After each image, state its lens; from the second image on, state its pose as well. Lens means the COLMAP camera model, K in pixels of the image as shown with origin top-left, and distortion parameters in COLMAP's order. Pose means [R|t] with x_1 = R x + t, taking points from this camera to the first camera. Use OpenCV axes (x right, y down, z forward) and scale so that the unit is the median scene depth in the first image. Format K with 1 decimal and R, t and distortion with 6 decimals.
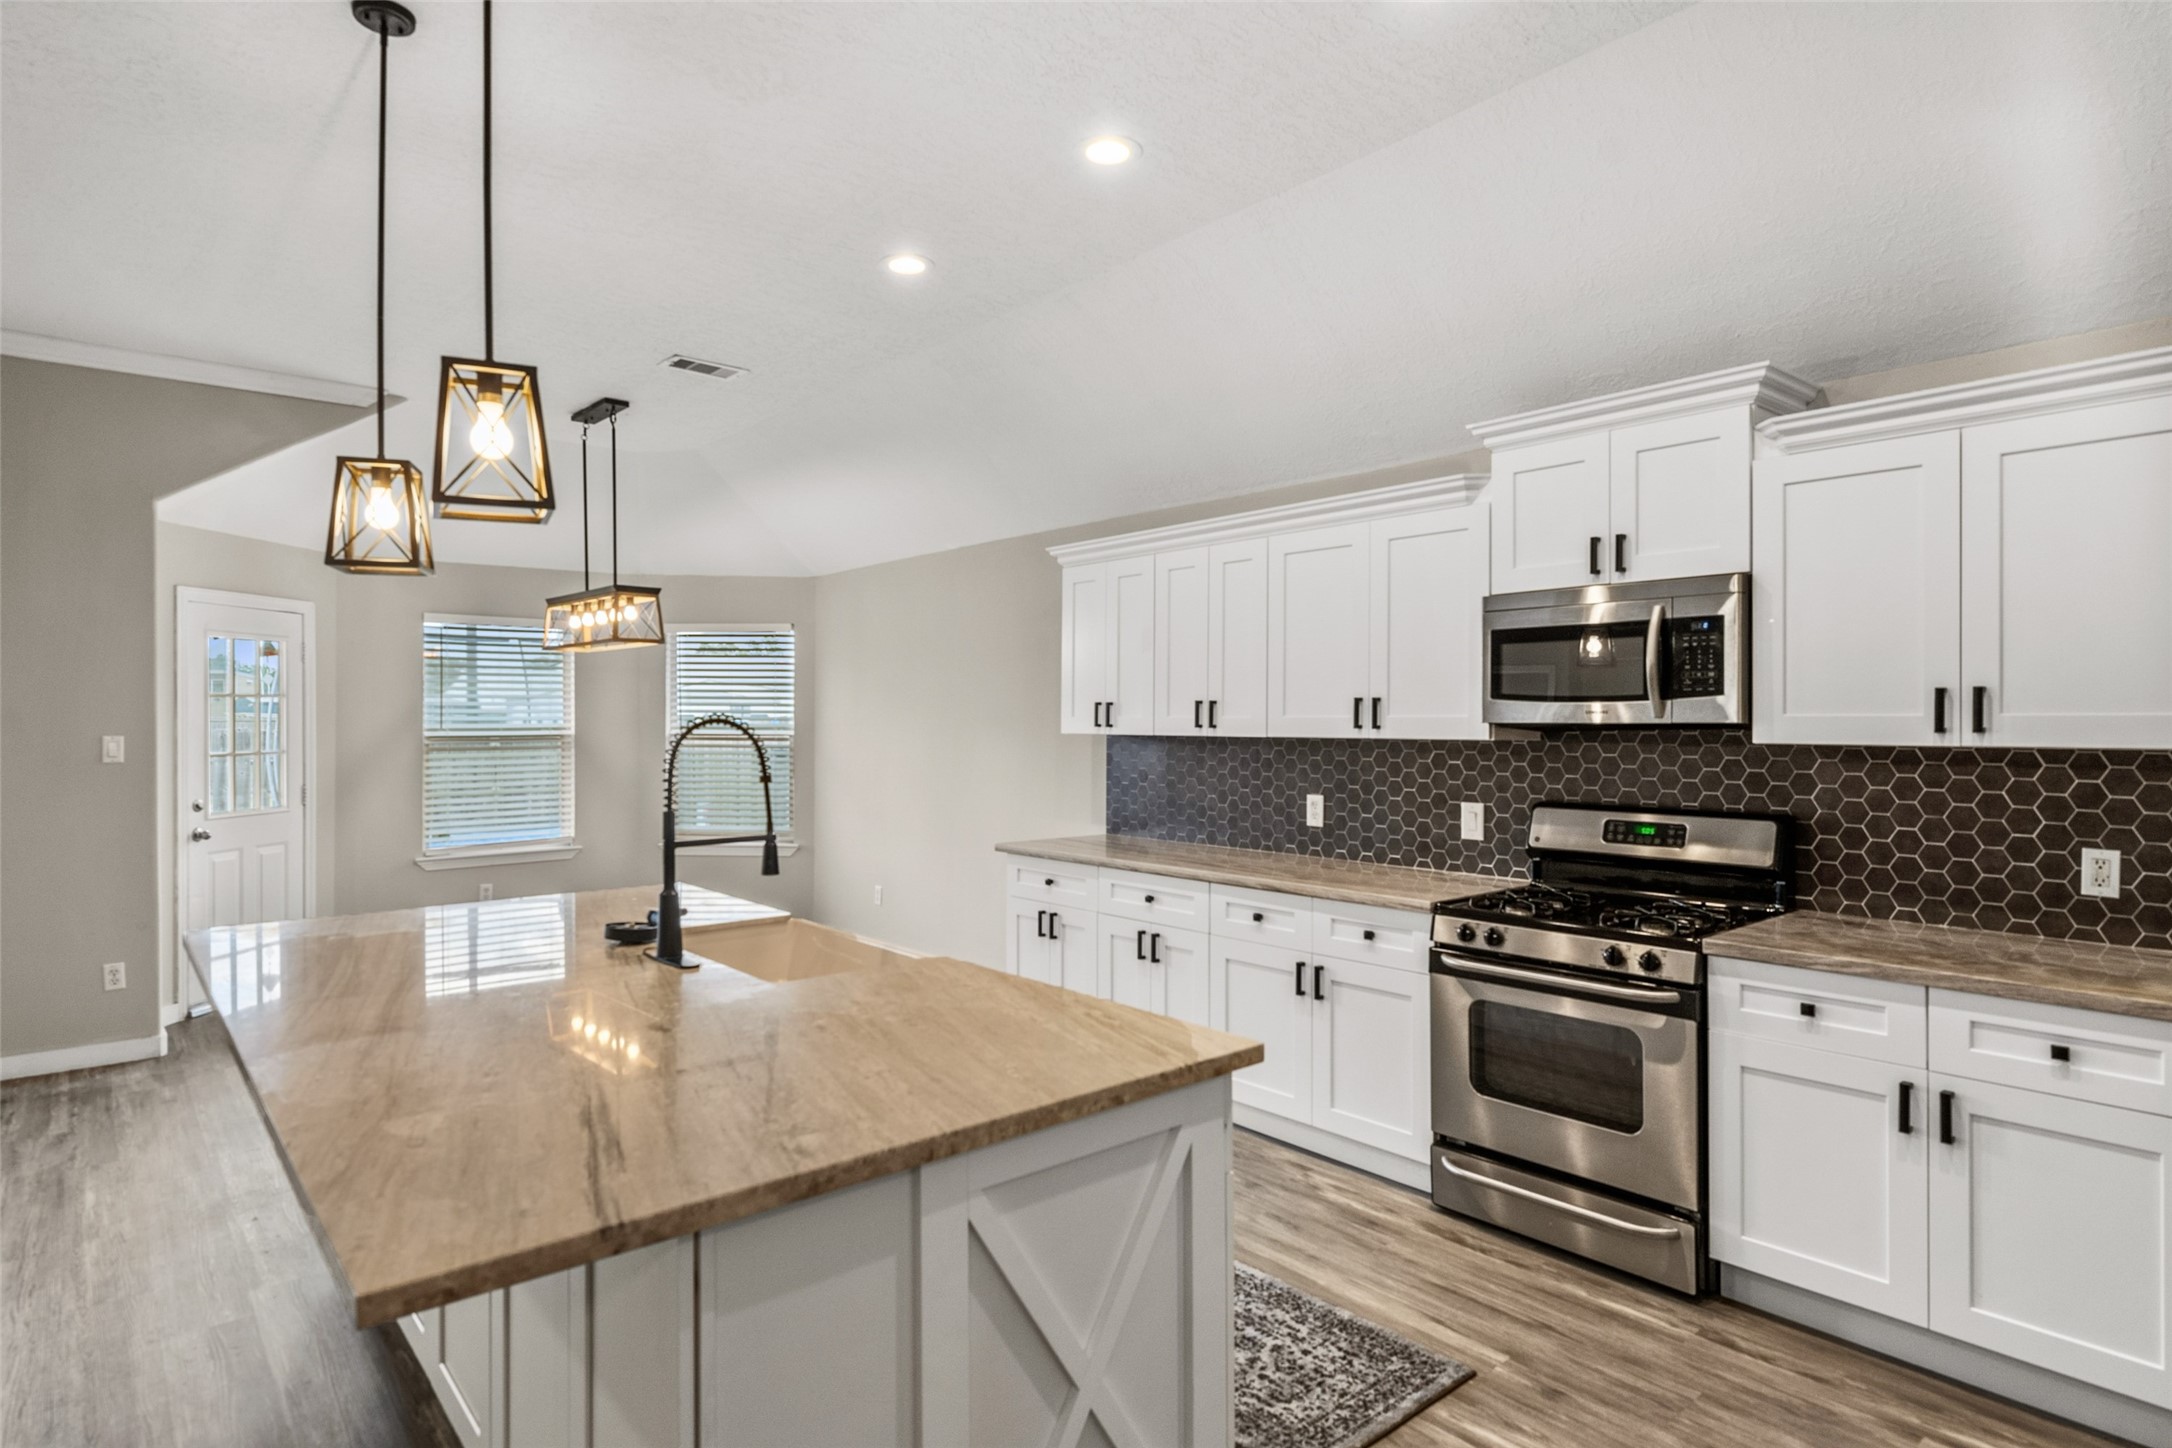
lens RADIAL K [[1168.4, 0, 1080.8], [0, 1168.4, 719.5], [0, 0, 1]] dist [0.001610, 0.002213]
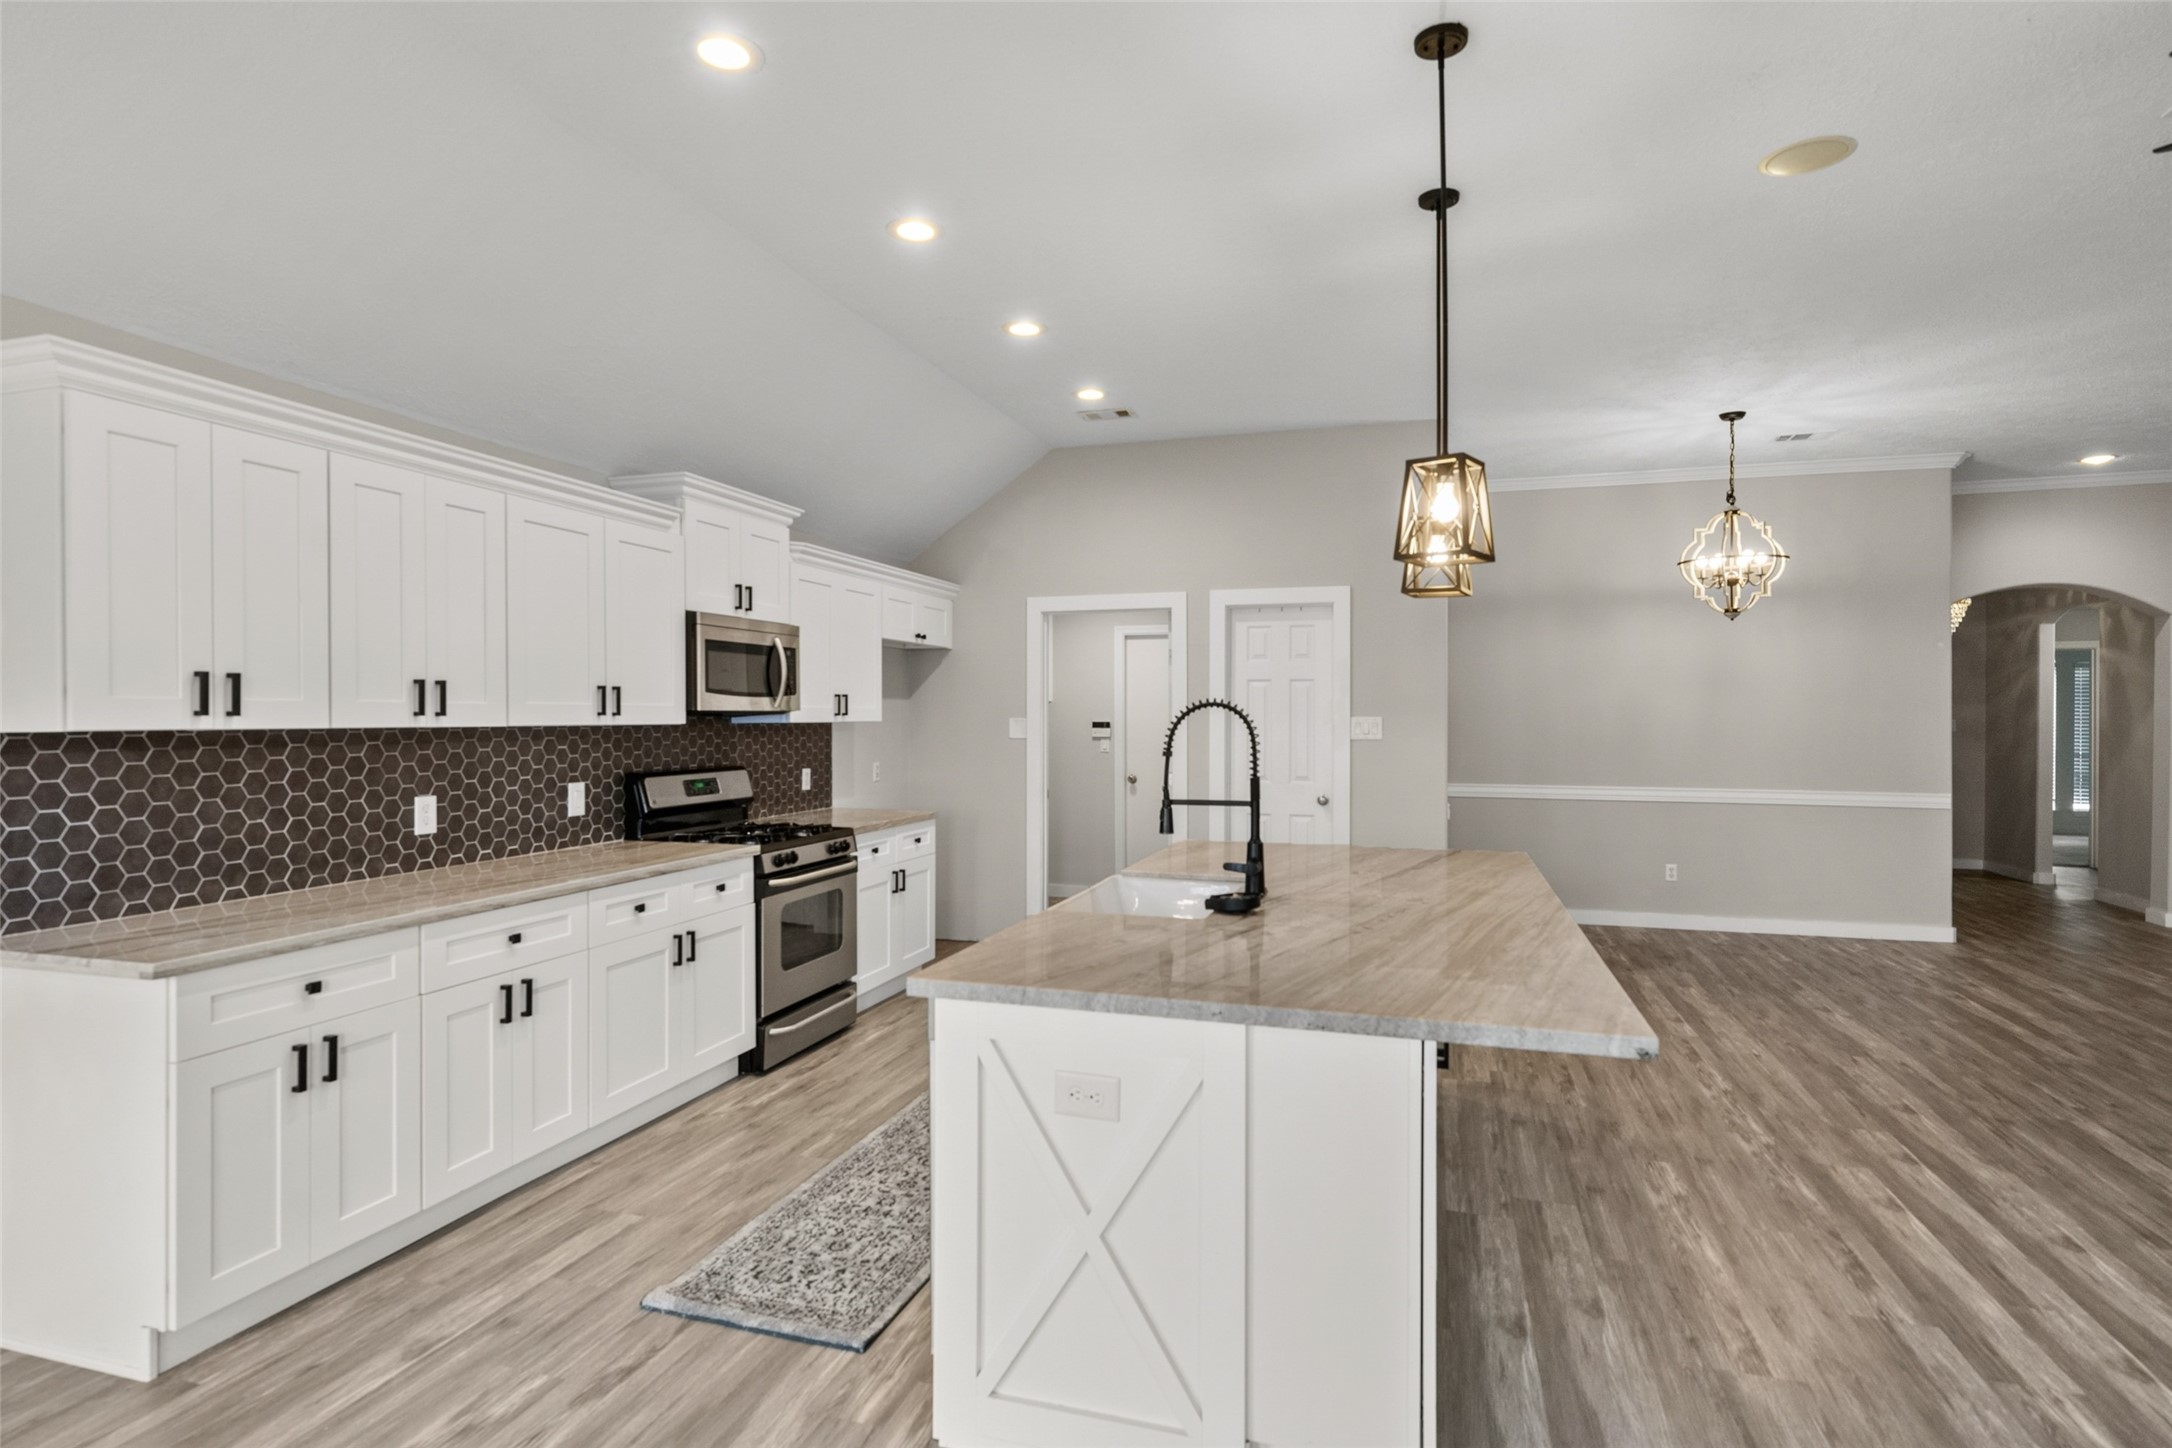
lens RADIAL K [[1108.3, 0, 1073.1], [0, 1108.3, 719.6], [0, 0, 1]] dist [0.004181, -0.003111]
pose [[-0.527559, -0.000573, 0.849518, -0.897733], [0.002087, 0.999996, 0.001970, 0.011310], [-0.849516, 0.002813, -0.527555, 1.282217]]
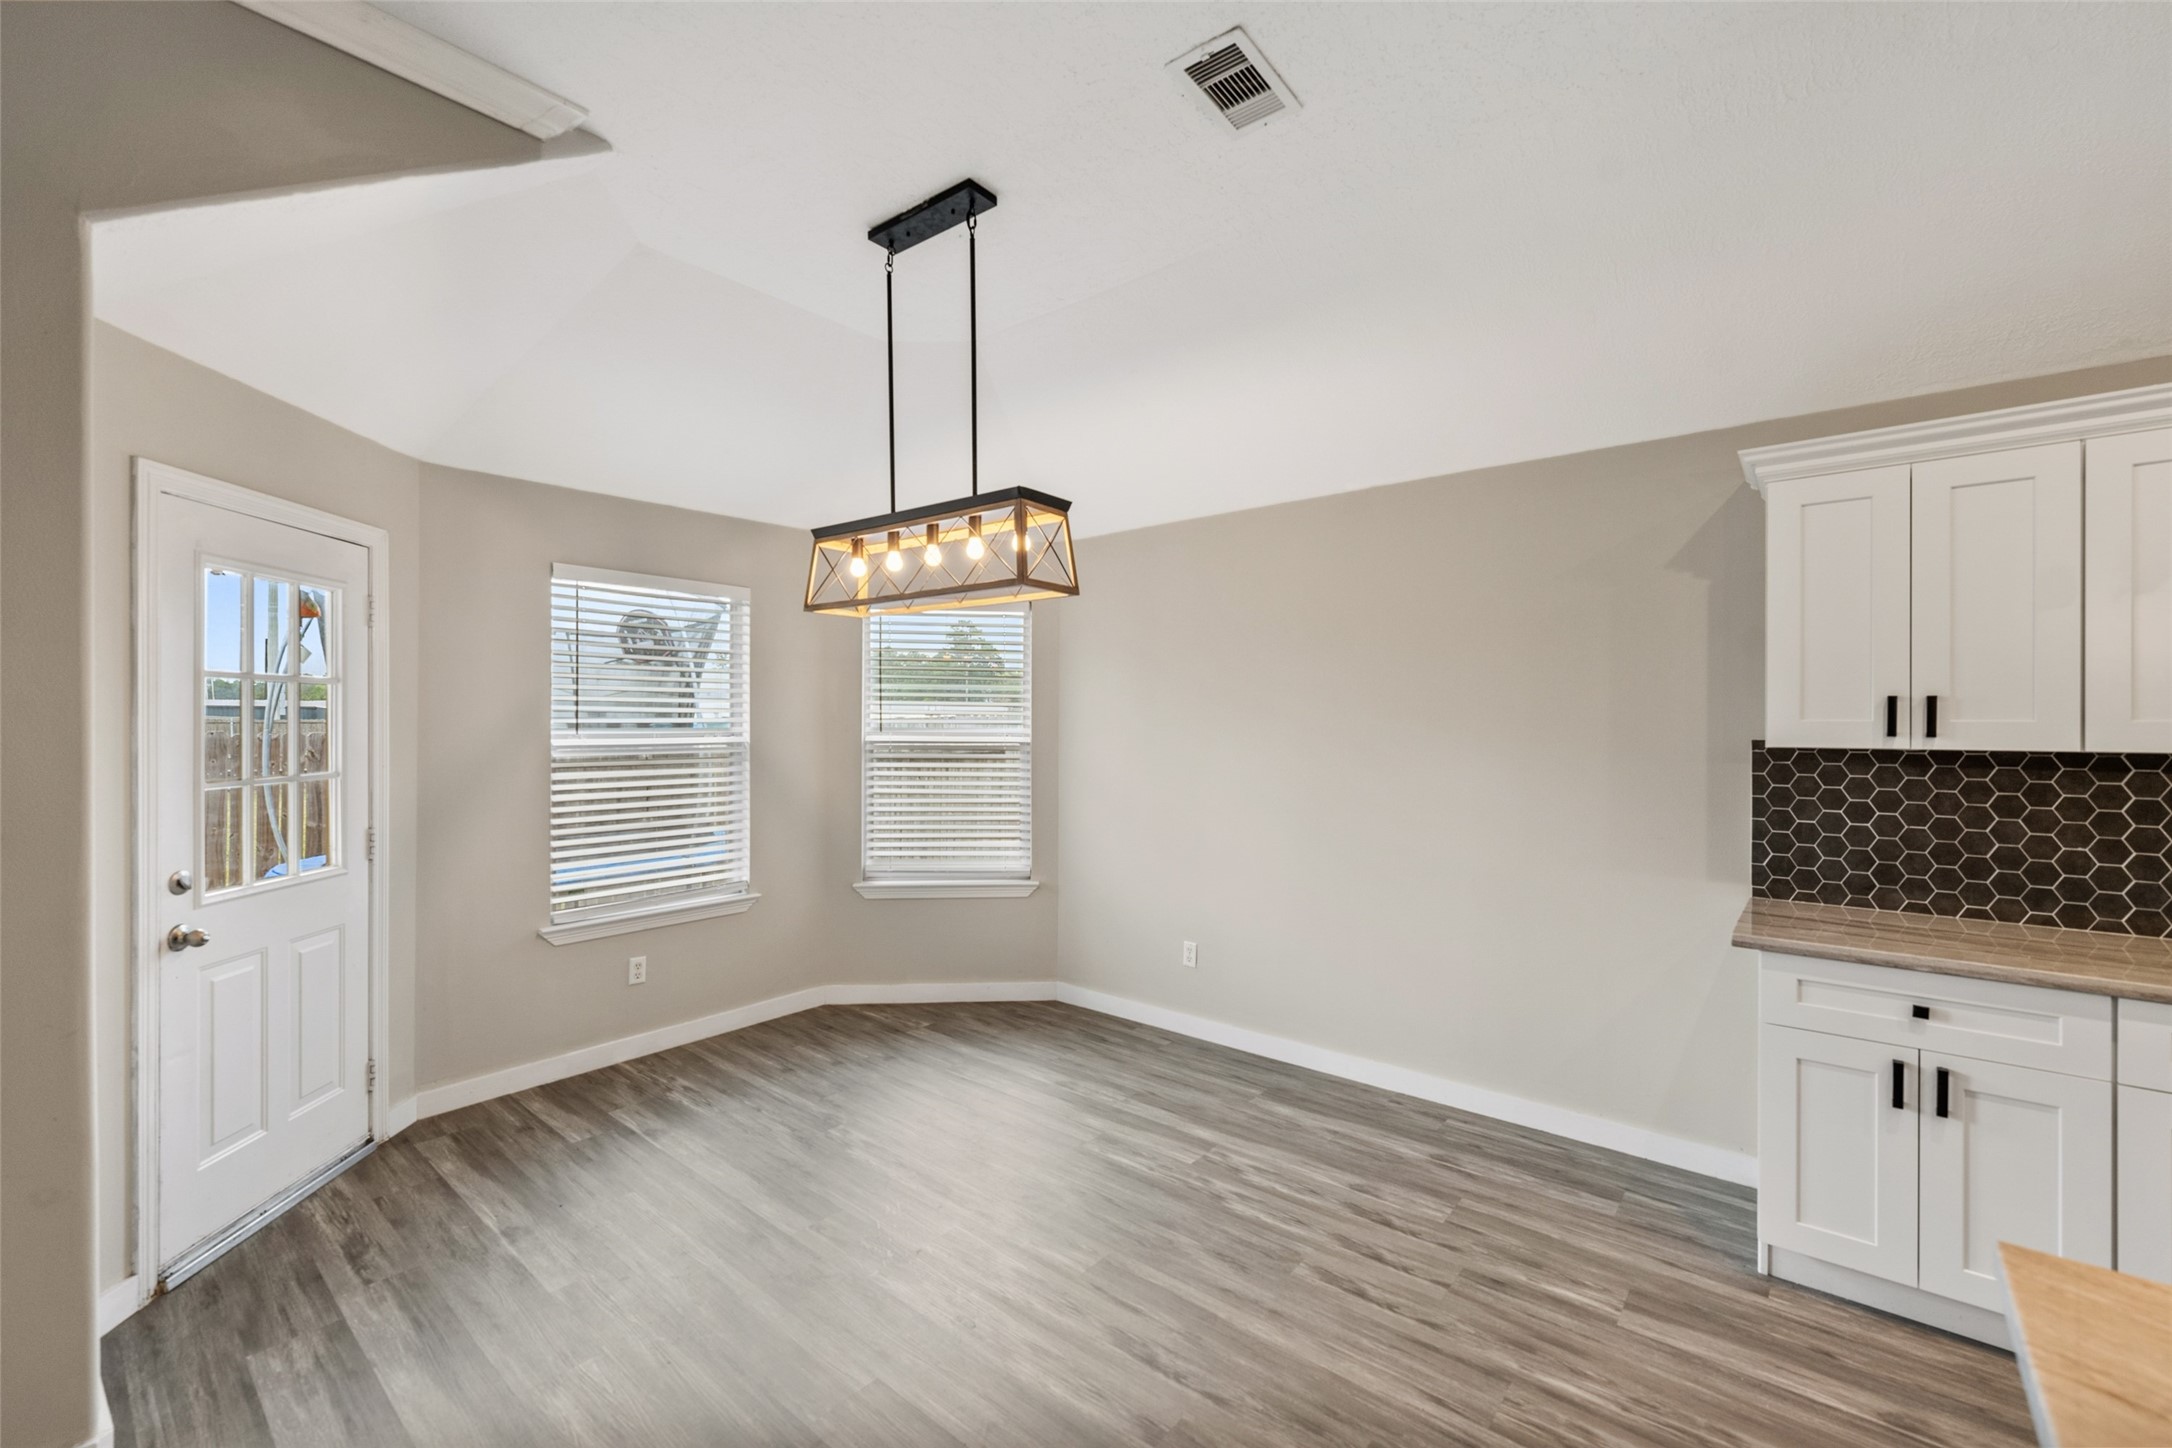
lens RADIAL K [[897.4, 0, 1073.7], [0, 897.4, 723.4], [0, 0, 1]] dist [-0.001887, 0.000385]
pose [[0.987339, 0.003037, 0.158598, -0.660852], [-0.002858, 0.999995, -0.001362, 0.001917], [-0.158601, 0.000891, 0.987342, 0.843405]]
